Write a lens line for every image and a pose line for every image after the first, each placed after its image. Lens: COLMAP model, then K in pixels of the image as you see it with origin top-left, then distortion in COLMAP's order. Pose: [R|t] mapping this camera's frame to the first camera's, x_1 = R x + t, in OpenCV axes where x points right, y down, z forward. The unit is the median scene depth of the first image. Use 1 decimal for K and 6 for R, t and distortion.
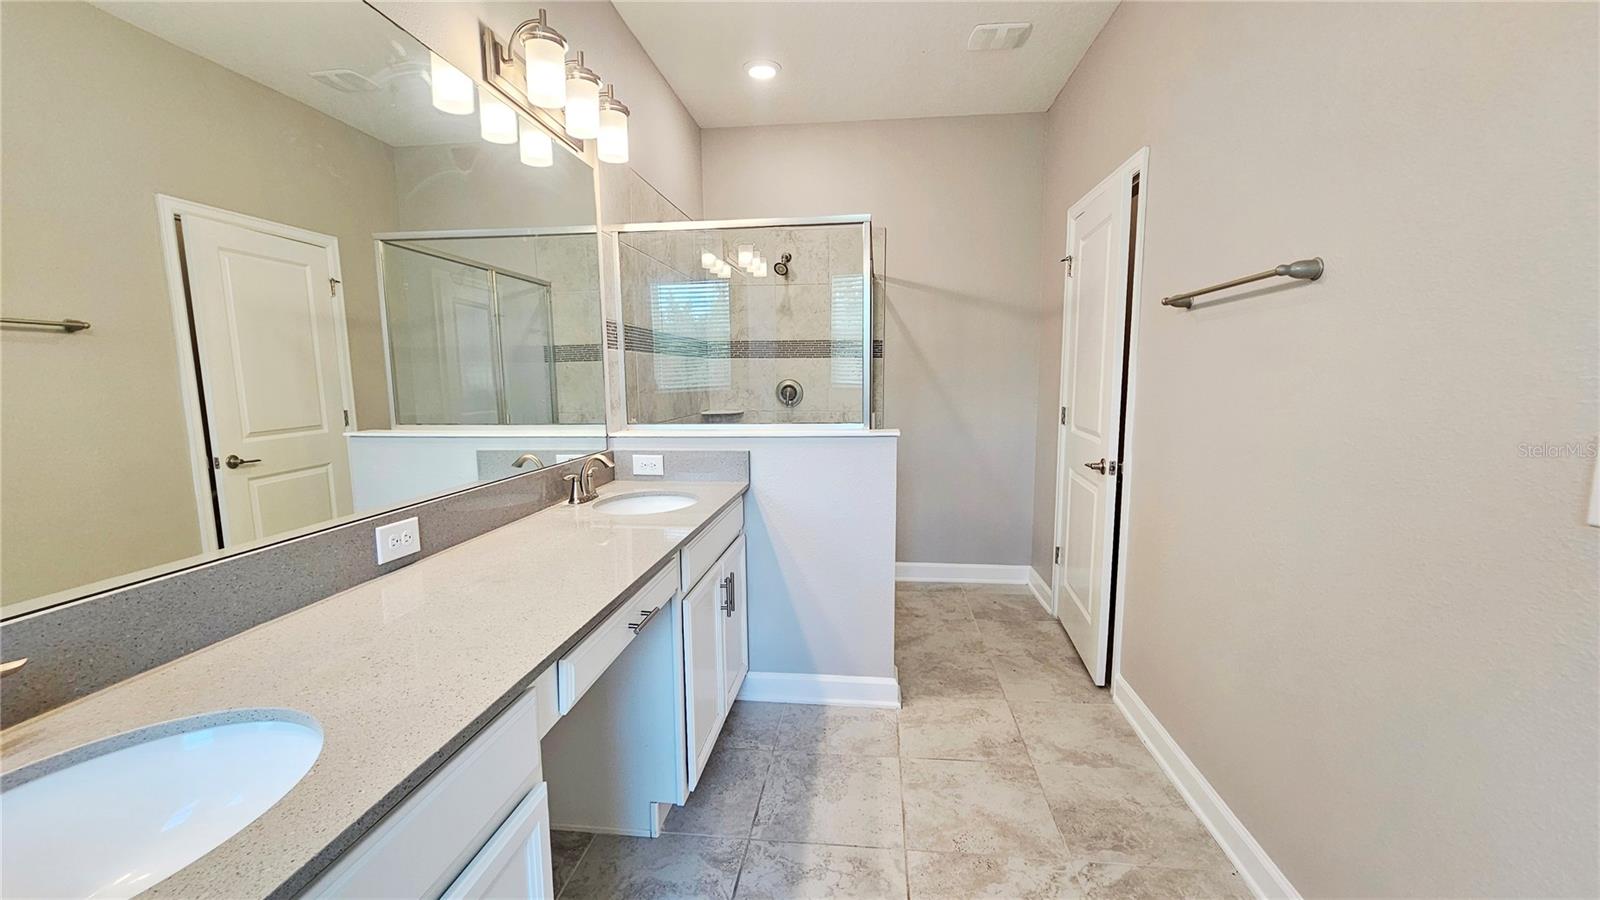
lens RADIAL K [[650.9, 0, 799.7], [0, 650.9, 457.0], [0, 0, 1]] dist [0.001331, -0.000272]
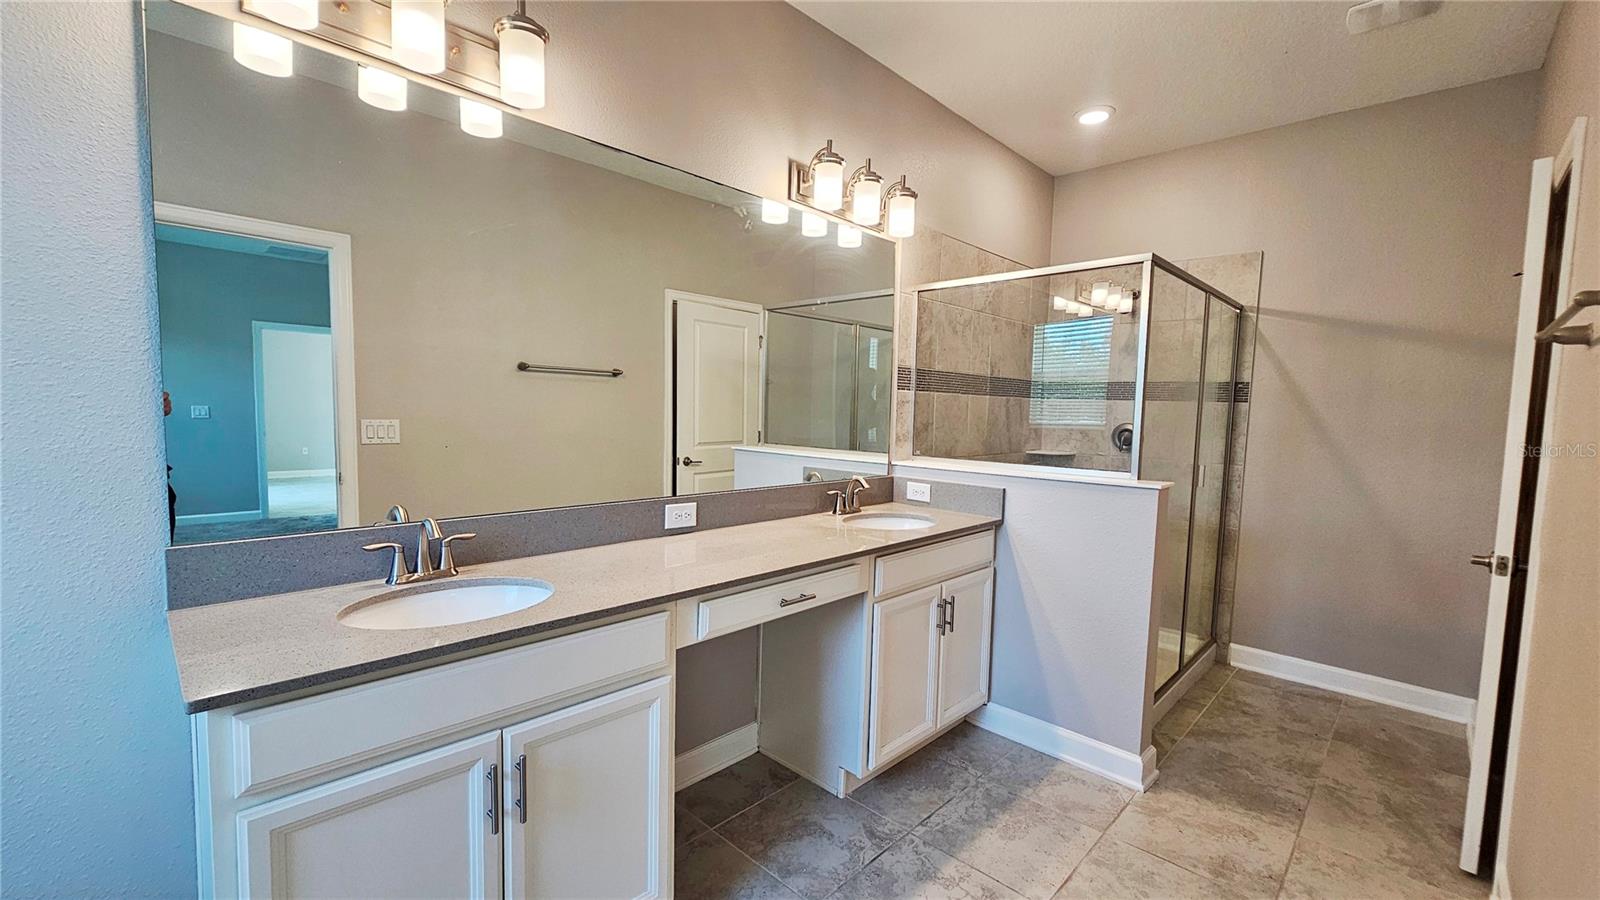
lens RADIAL K [[651.1, 0, 808.6], [0, 651.1, 455.7], [0, 0, 1]] dist [0.001249, 0.000148]
pose [[0.796589, 0.074348, -0.599933, 0.289471], [-0.107164, 0.994058, -0.019101, -0.008341], [0.594948, 0.079507, 0.799823, -0.029769]]
